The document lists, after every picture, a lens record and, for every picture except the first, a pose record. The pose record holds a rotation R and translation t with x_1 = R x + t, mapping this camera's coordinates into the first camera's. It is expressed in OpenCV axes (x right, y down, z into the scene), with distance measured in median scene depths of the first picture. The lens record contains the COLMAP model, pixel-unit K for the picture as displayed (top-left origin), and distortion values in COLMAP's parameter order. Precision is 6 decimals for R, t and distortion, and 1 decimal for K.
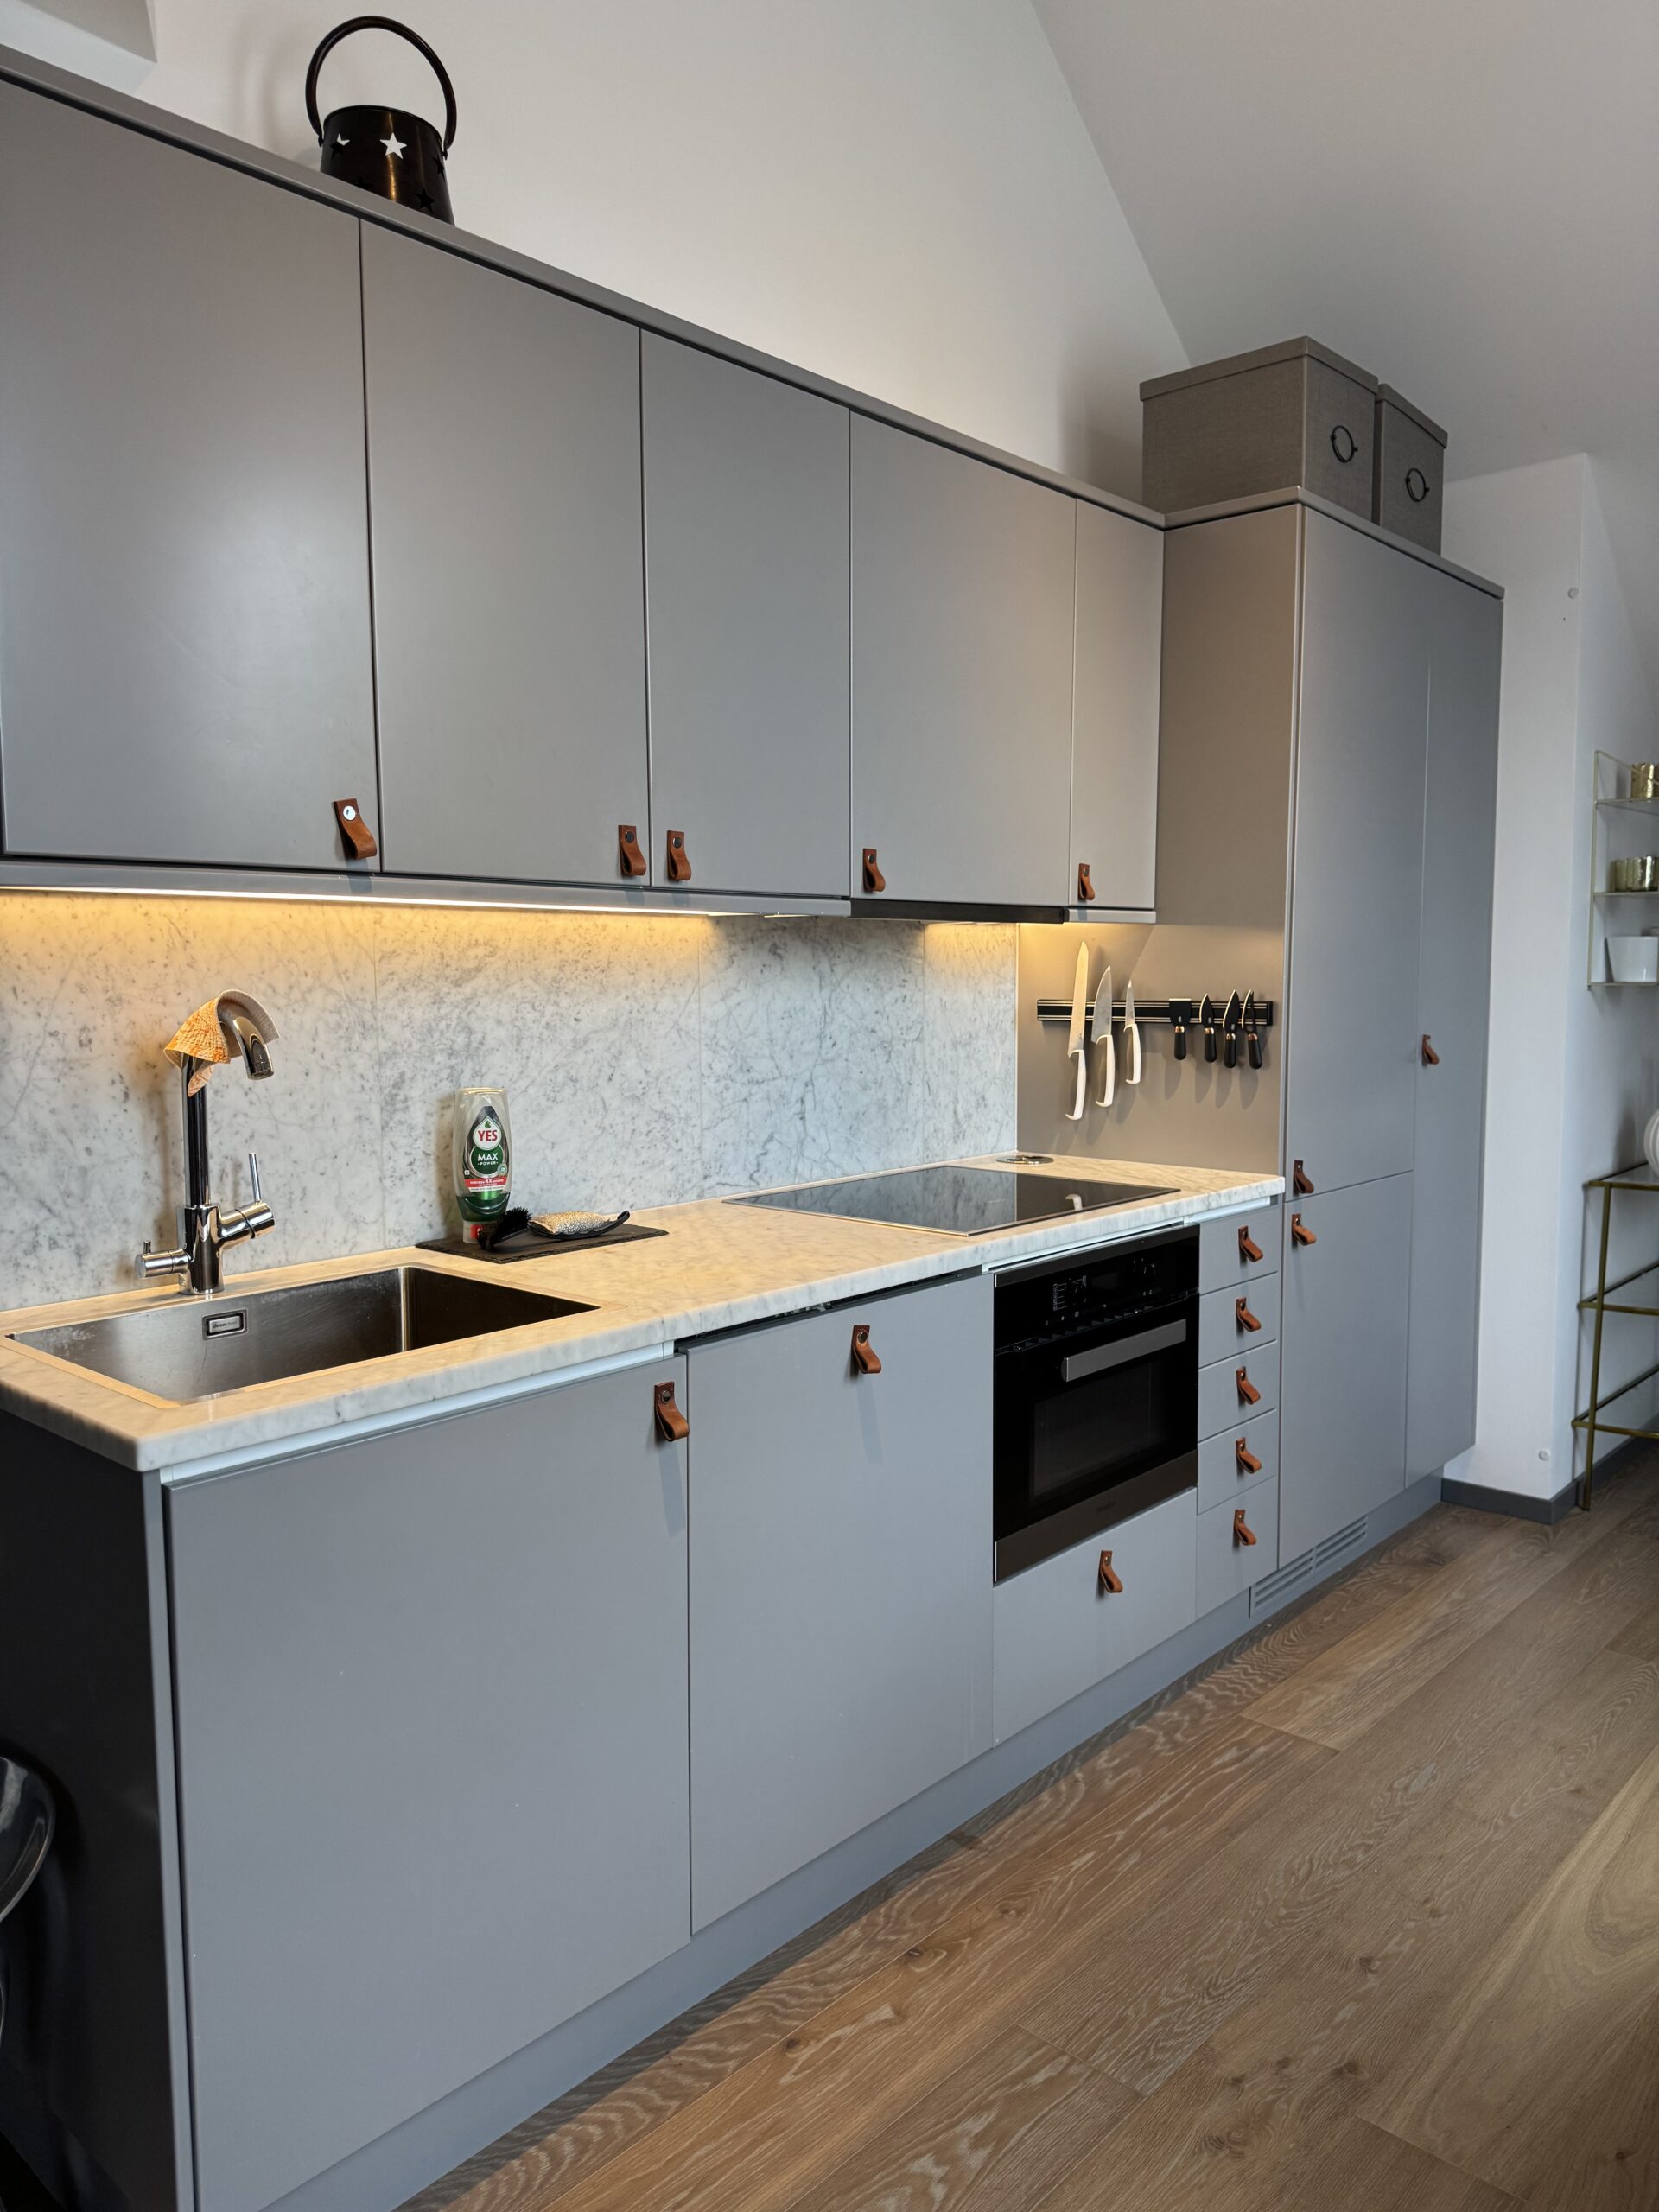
lens RADIAL K [[1566.5, 0, 829.3], [0, 1566.5, 1084.1], [0, 0, 1]] dist [0.008968, -0.004806]
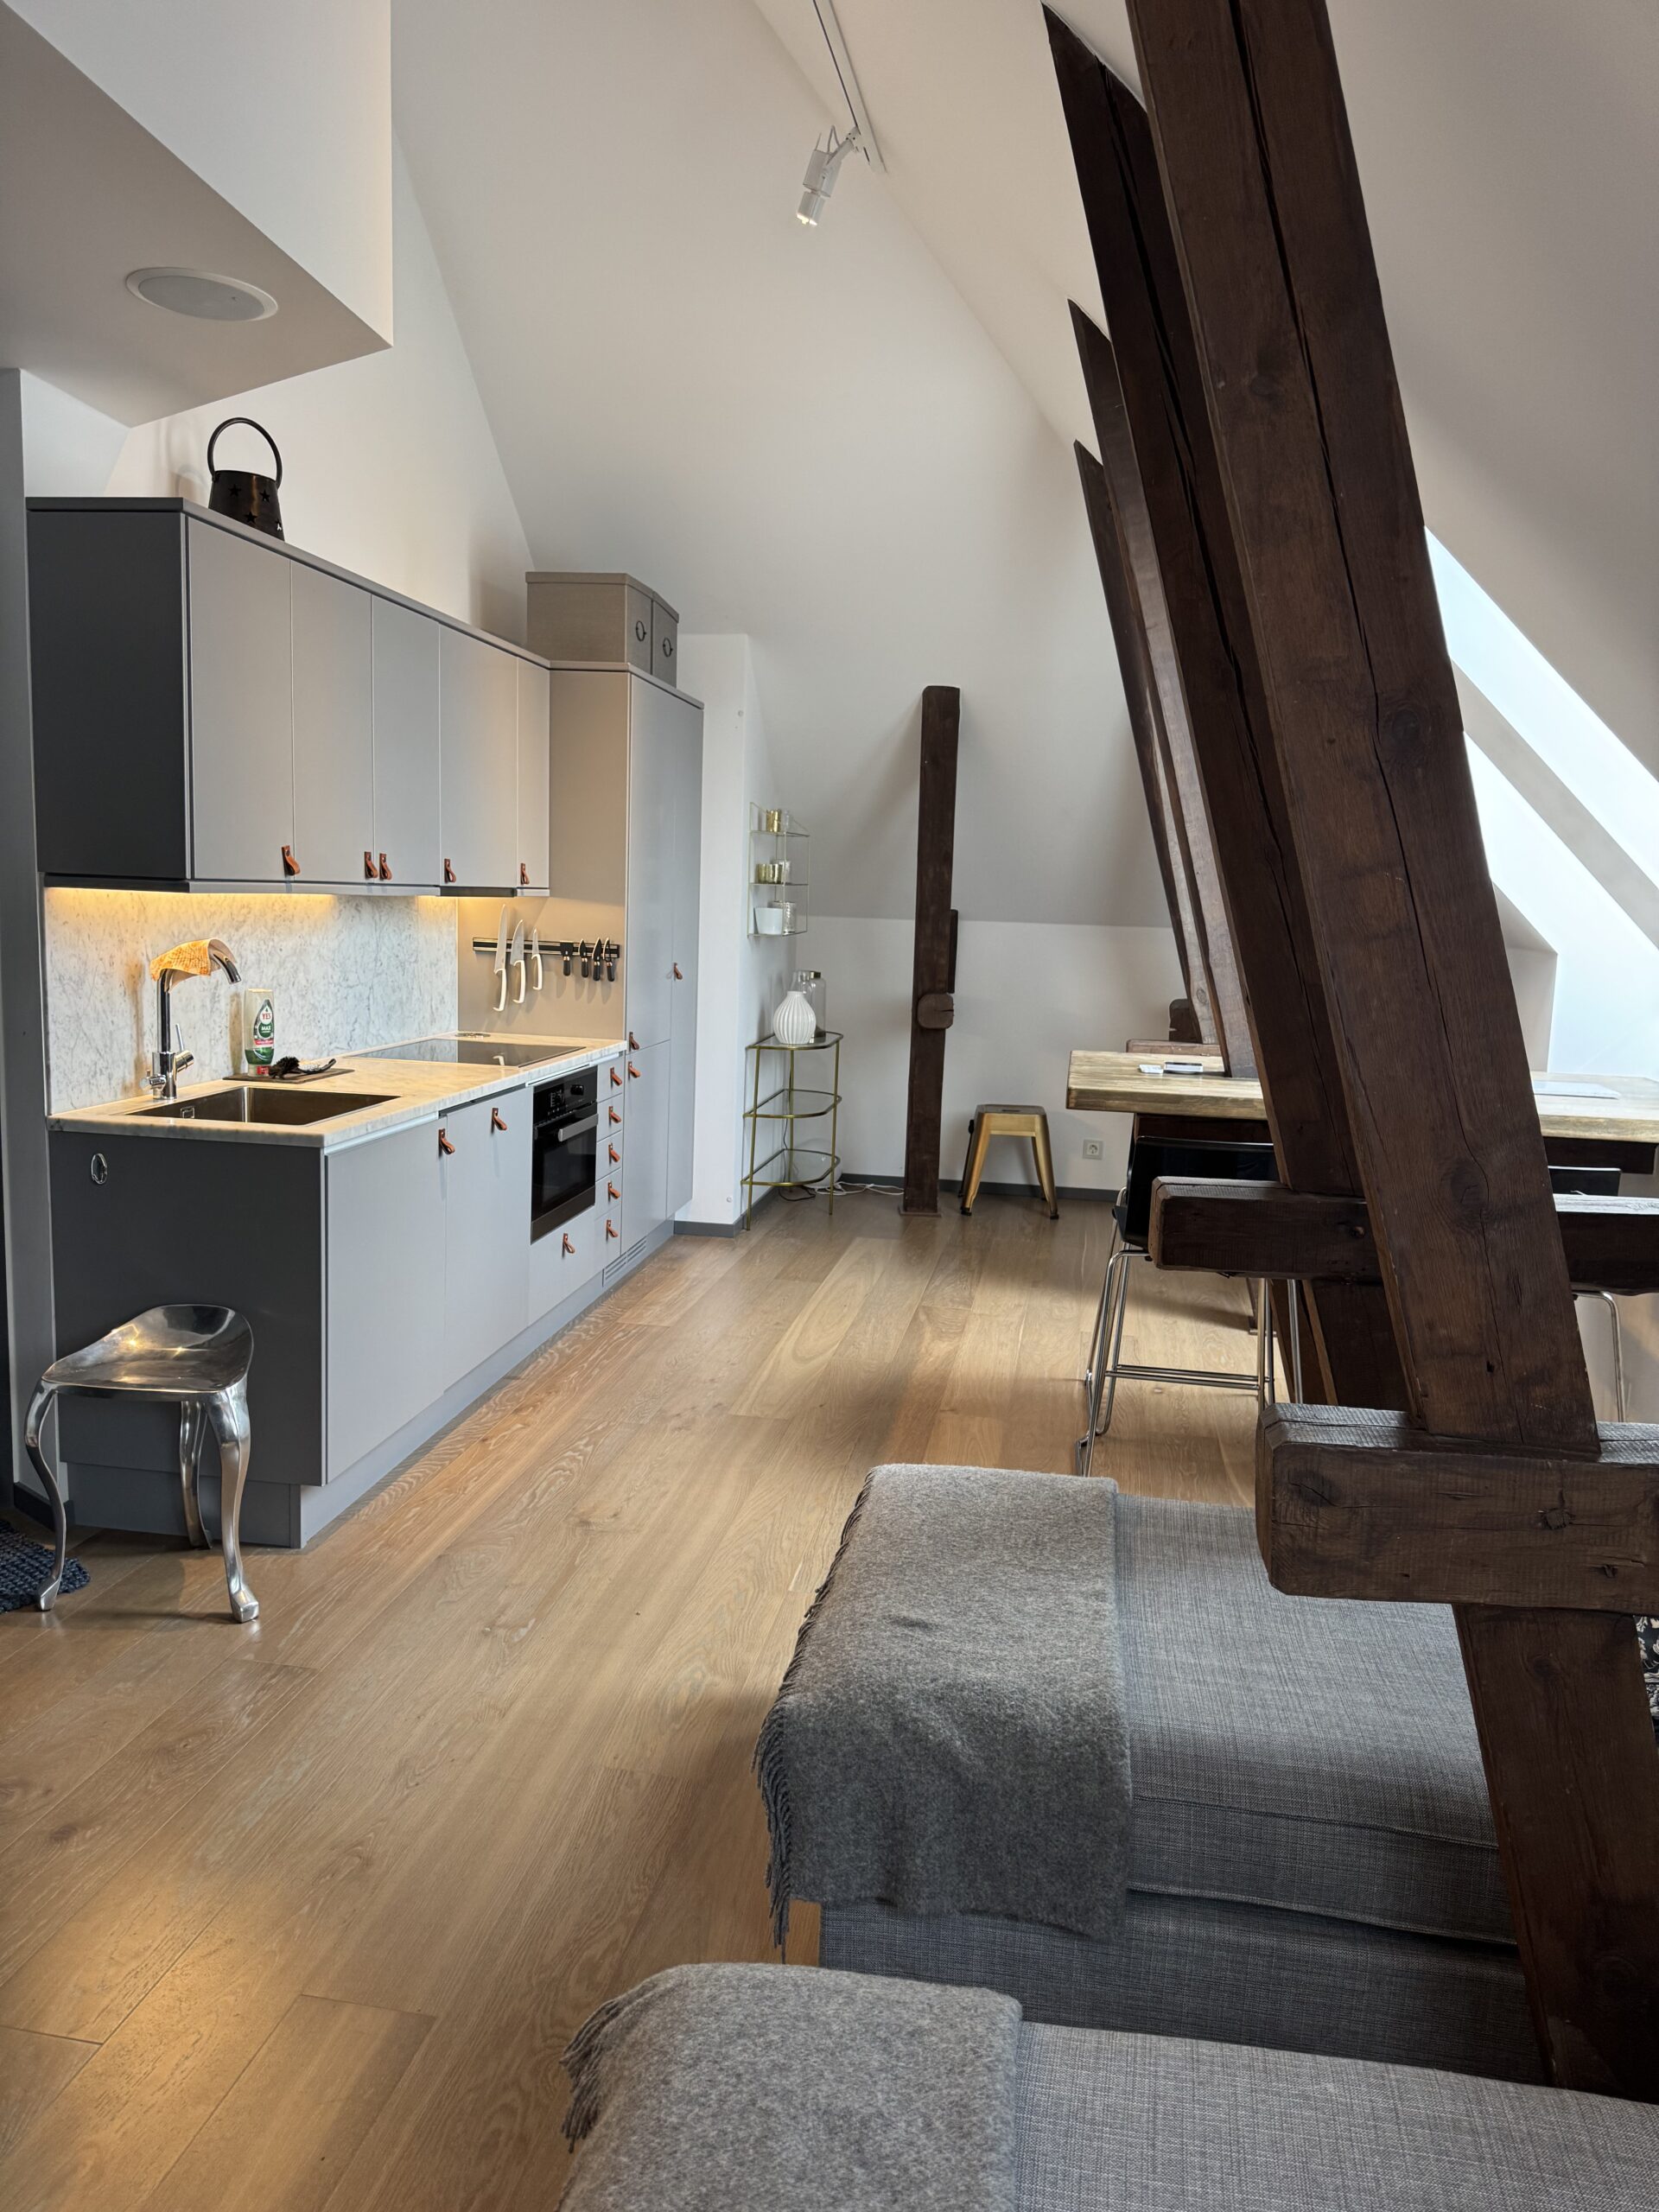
lens RADIAL K [[1558.9, 0, 829.5], [0, 1558.9, 1106.0], [0, 0, 1]] dist [-0.001322, -0.000807]
pose [[0.836099, -0.034224, 0.547509, -0.527613], [-0.006560, 0.997357, 0.072362, 0.001755], [-0.548539, -0.064094, 0.833665, -0.675100]]
